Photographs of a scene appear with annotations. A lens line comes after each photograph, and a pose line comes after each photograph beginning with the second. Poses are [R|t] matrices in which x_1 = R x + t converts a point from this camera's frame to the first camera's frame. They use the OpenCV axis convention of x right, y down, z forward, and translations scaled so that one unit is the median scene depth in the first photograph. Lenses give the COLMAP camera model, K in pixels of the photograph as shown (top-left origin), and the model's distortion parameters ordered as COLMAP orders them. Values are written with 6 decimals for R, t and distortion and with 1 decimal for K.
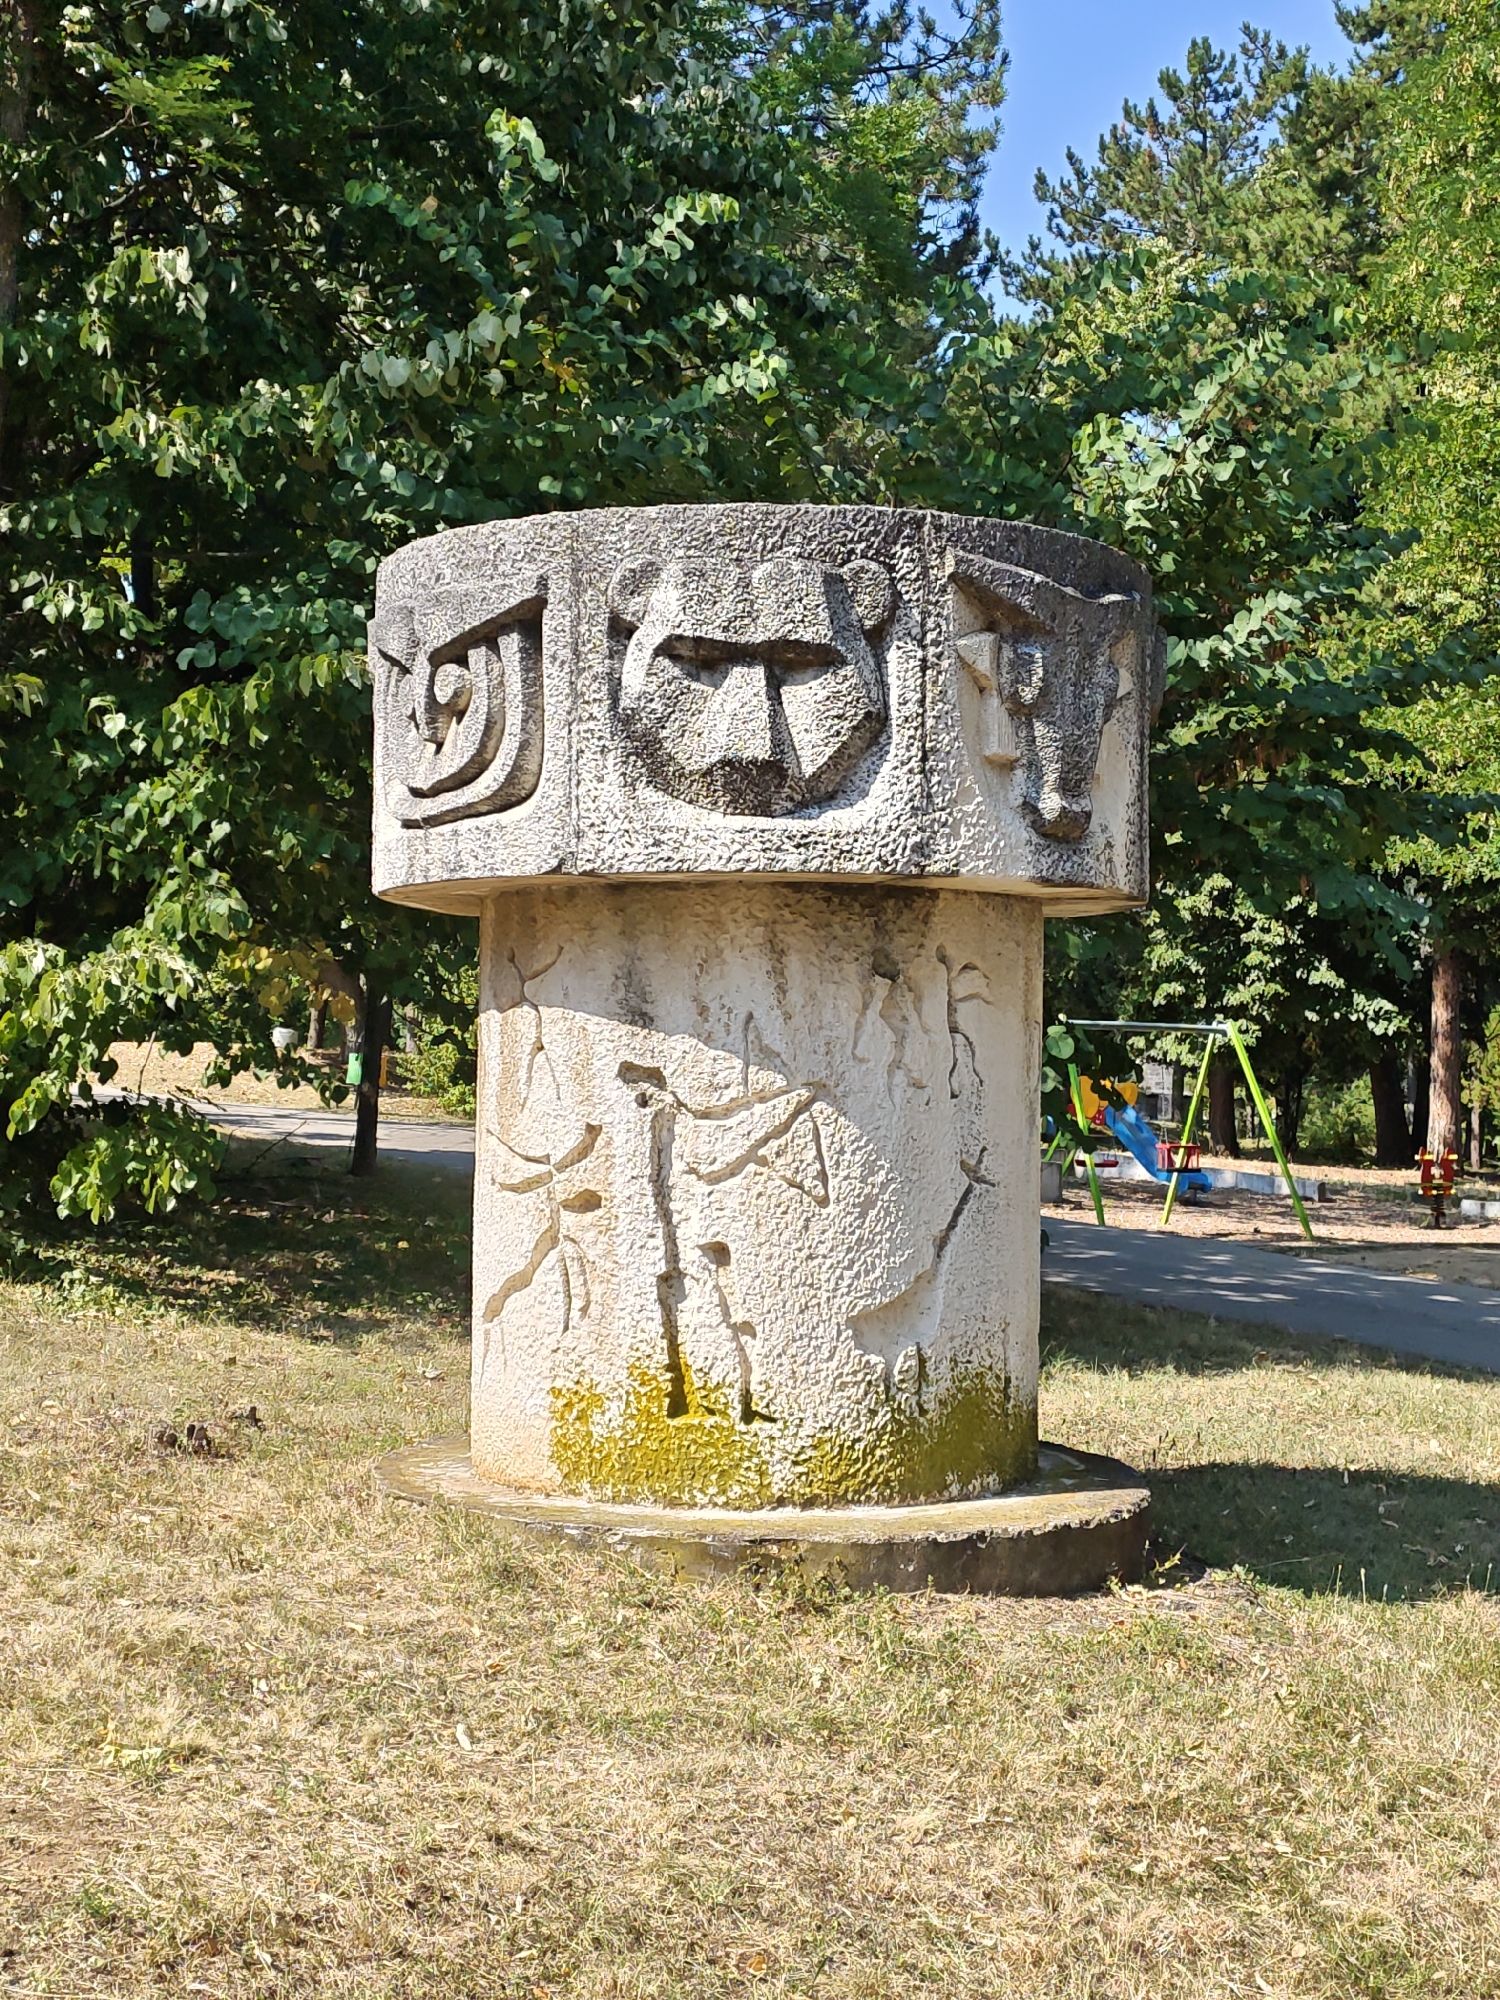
lens RADIAL K [[2549.2, 0, 750.0], [0, 2549.2, 1000.0], [0, 0, 1]] dist [0.101372, -0.010435]
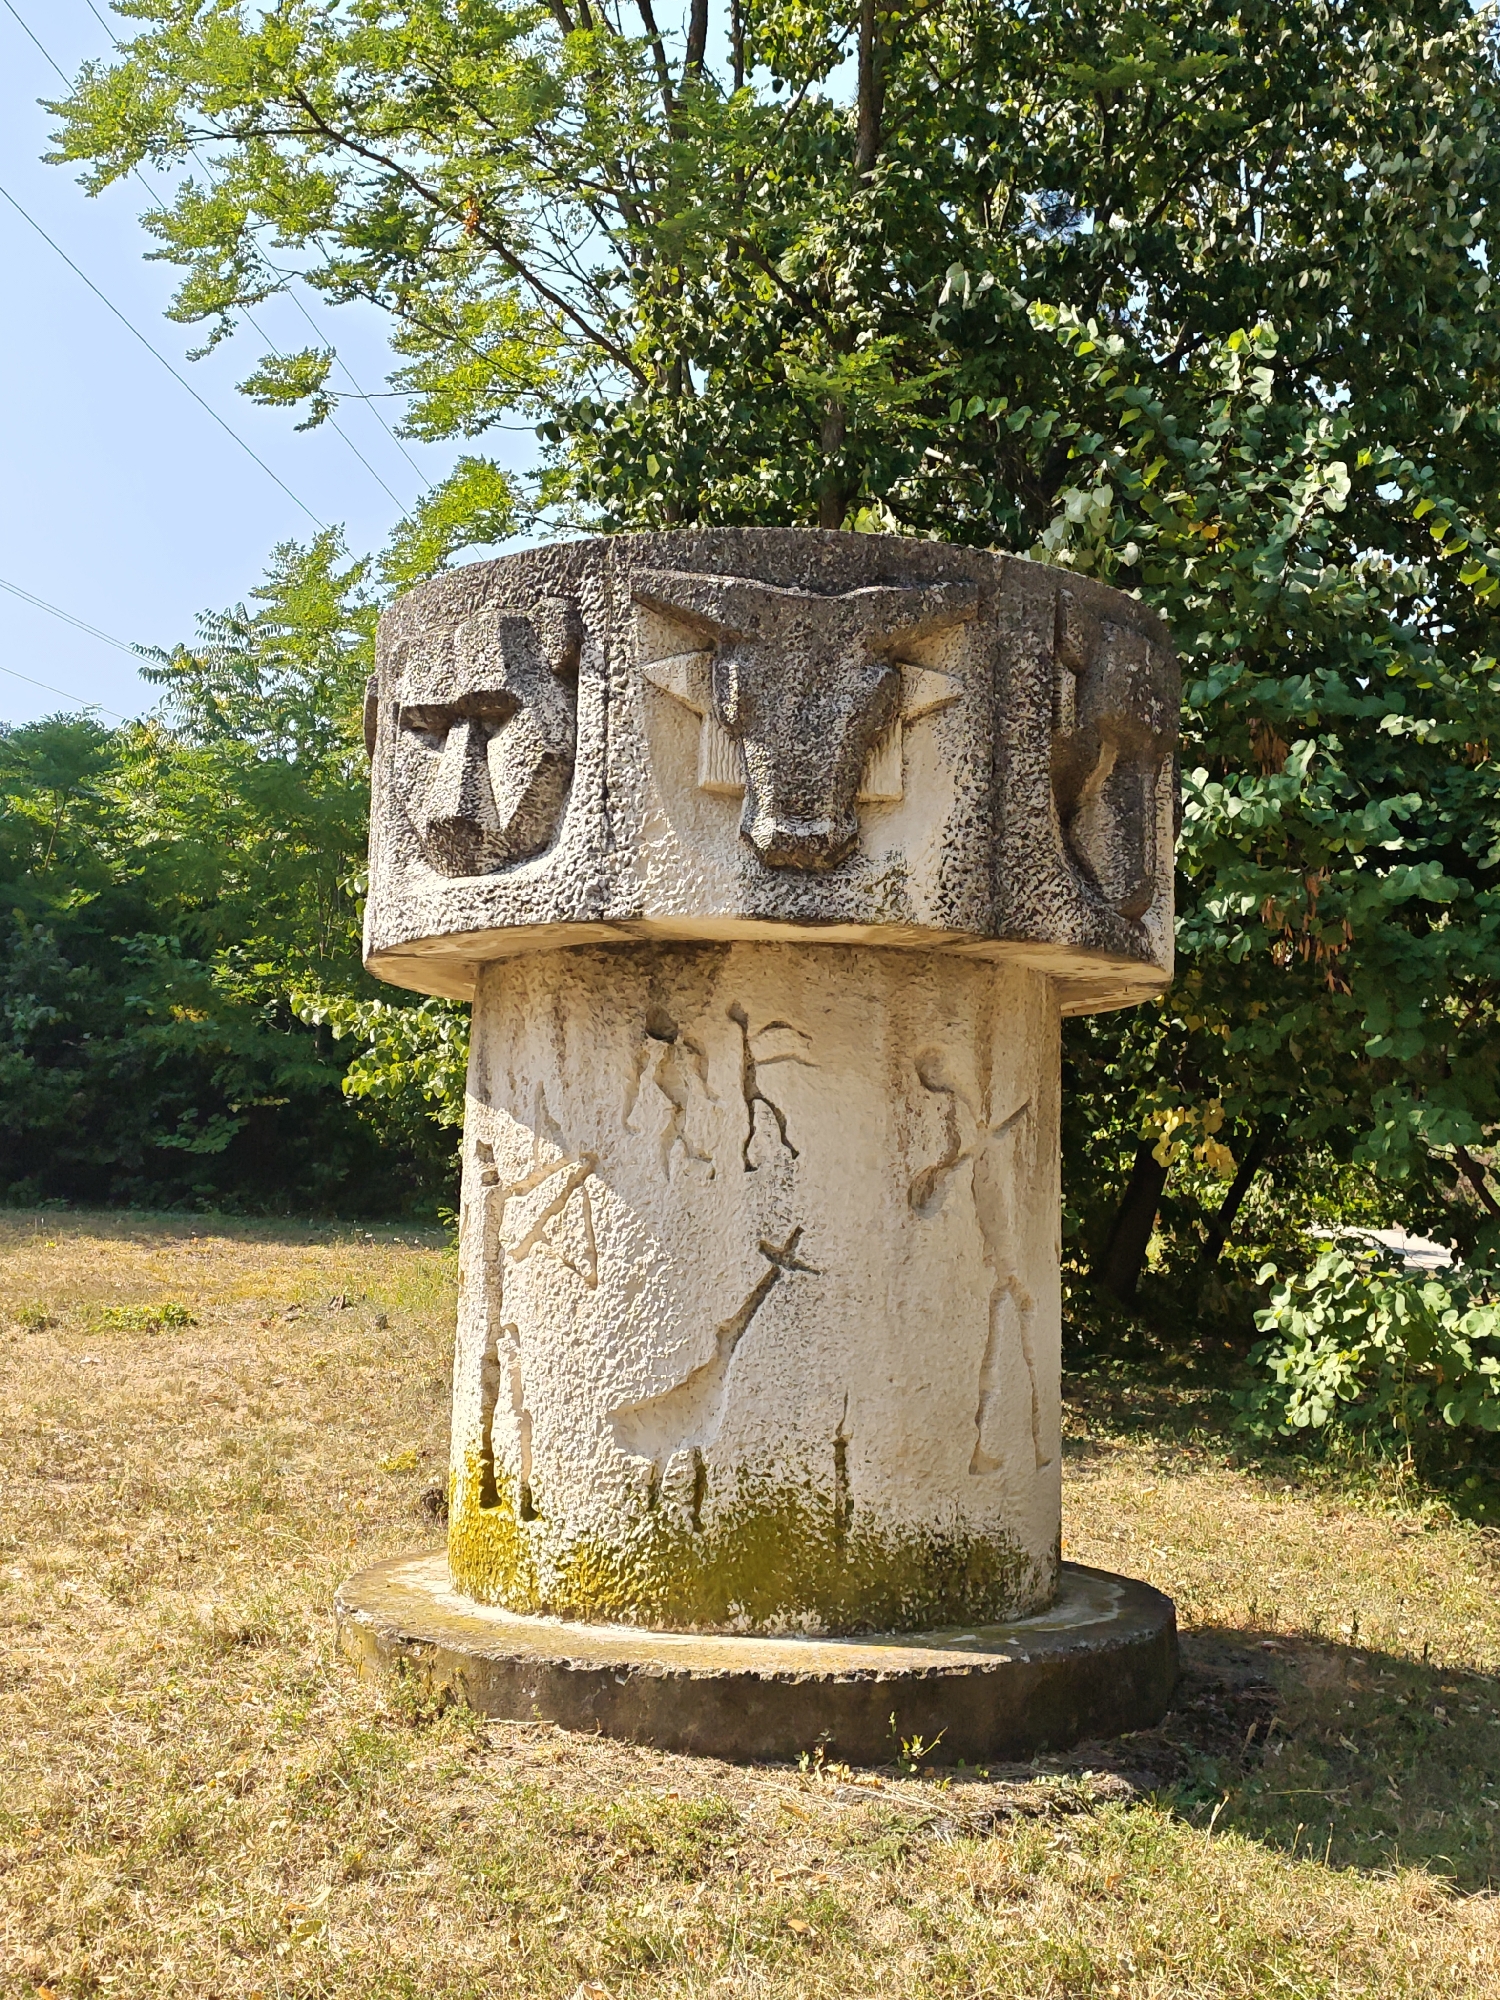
lens RADIAL K [[2046.5, 0, 750.0], [0, 2046.5, 1000.0], [0, 0, 1]] dist [0.156503, -0.588279]
pose [[0.752201, -0.073726, -0.654796, 0.573657], [0.005466, 0.994385, -0.105682, 0.056295], [0.658911, 0.075915, 0.748381, 0.472069]]
